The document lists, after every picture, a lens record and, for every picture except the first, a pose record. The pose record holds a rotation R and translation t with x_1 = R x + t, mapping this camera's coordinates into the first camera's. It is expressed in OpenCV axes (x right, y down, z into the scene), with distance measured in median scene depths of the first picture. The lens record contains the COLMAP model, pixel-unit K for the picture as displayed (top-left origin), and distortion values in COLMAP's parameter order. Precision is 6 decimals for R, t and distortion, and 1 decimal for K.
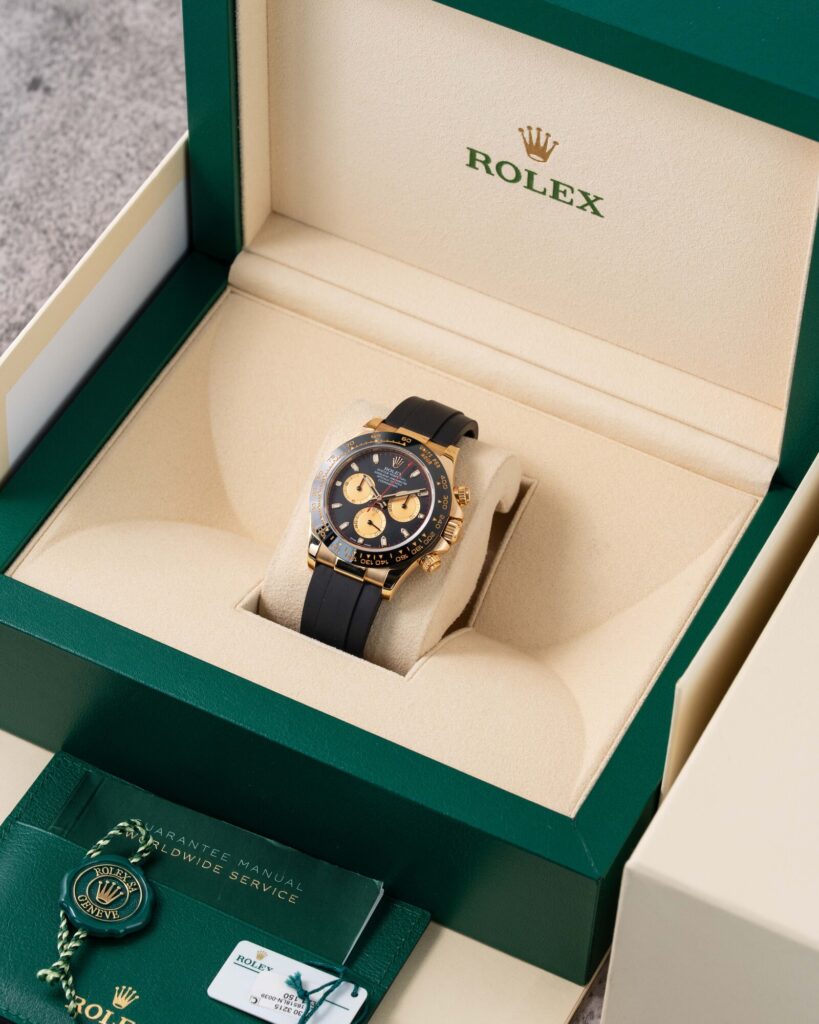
lens RADIAL K [[4560.6, 0, 411.1], [0, 4560.6, 510.8], [0, 0, 1]] dist [-0.062778, 0.000000]
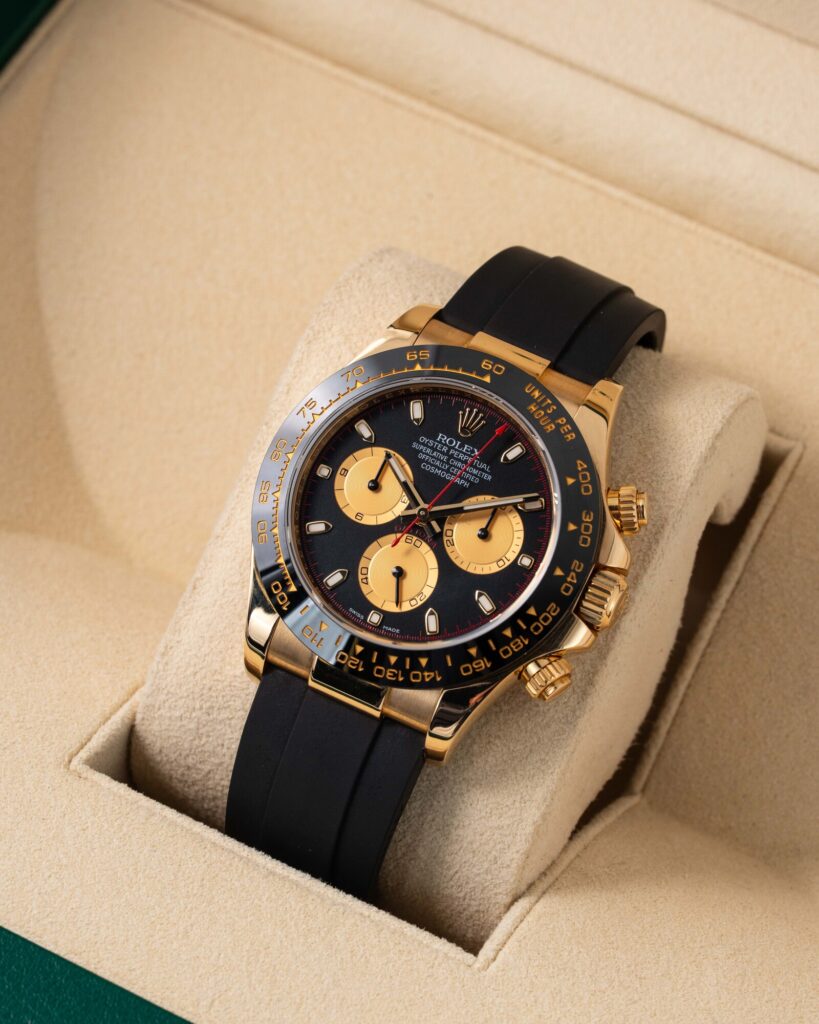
lens RADIAL K [[4560.6, 0, 405.6], [0, 4560.6, 516.1], [0, 0, 1]] dist [-0.062778, 0.000000]
pose [[0.999599, 0.019885, -0.020158, -0.000343], [-0.017848, 0.995163, 0.096604, -0.041187], [0.021982, -0.096206, 0.995119, 0.593618]]
